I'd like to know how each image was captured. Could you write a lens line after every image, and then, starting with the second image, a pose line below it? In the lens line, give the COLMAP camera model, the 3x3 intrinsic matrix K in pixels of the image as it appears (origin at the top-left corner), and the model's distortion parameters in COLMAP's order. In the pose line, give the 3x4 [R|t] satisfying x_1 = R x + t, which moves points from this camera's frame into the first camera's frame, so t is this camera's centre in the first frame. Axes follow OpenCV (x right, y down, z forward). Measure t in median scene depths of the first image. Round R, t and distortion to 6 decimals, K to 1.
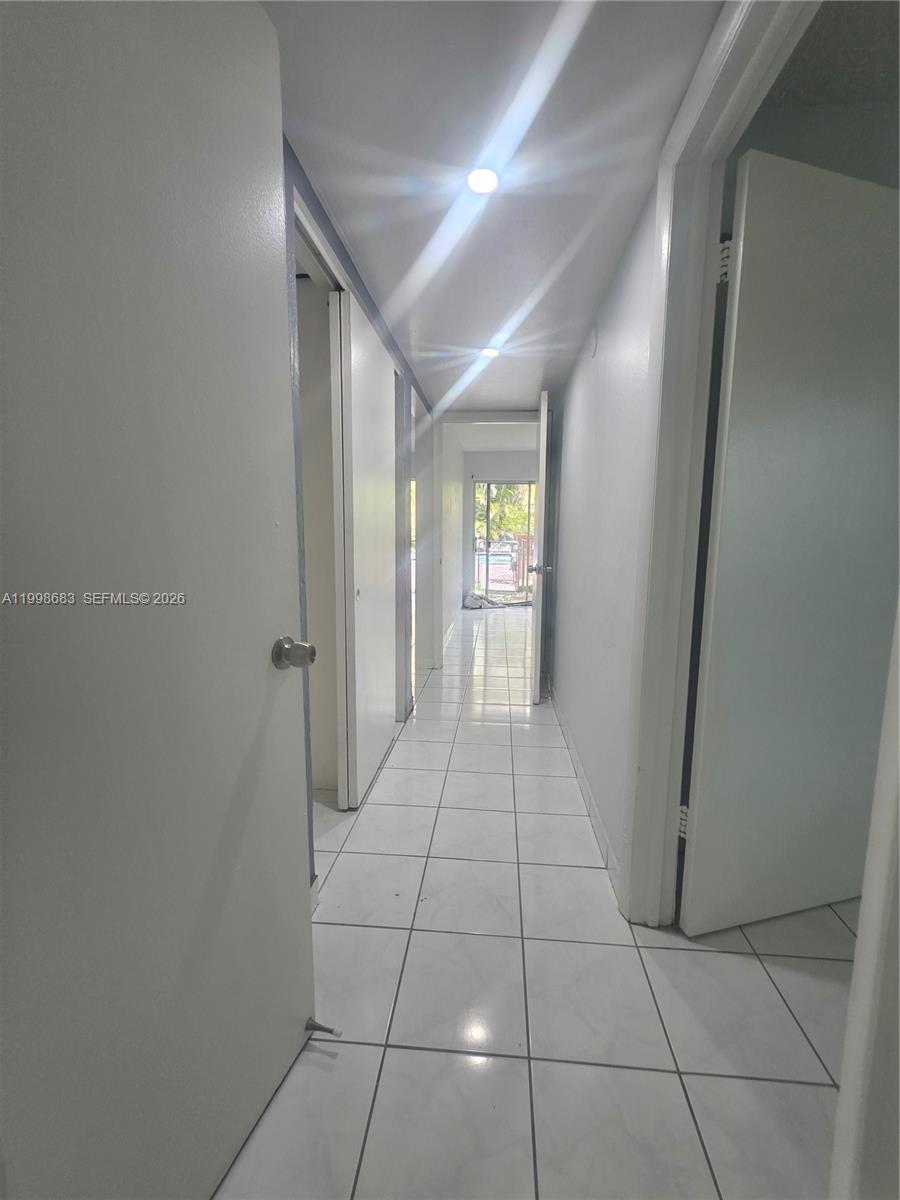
lens RADIAL K [[477.3, 0, 459.0], [0, 477.3, 595.0], [0, 0, 1]] dist [0.001269, -0.000045]
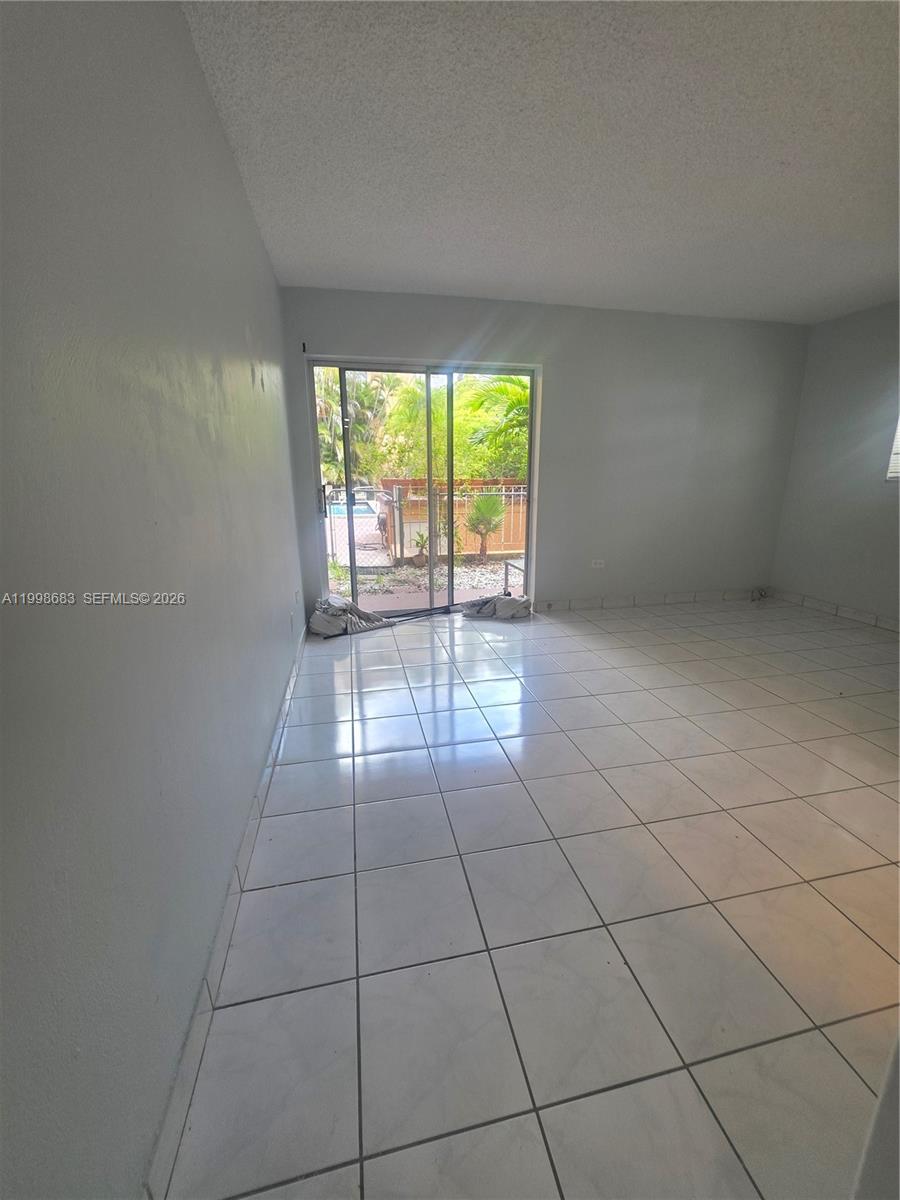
lens RADIAL K [[477.3, 0, 459.0], [0, 477.3, 595.0], [0, 0, 1]] dist [0.001269, -0.000045]
pose [[0.953409, -0.080743, 0.290676, 0.015745], [0.047390, 0.991640, 0.120015, -0.059394], [-0.297937, -0.100648, 0.949265, 0.462888]]
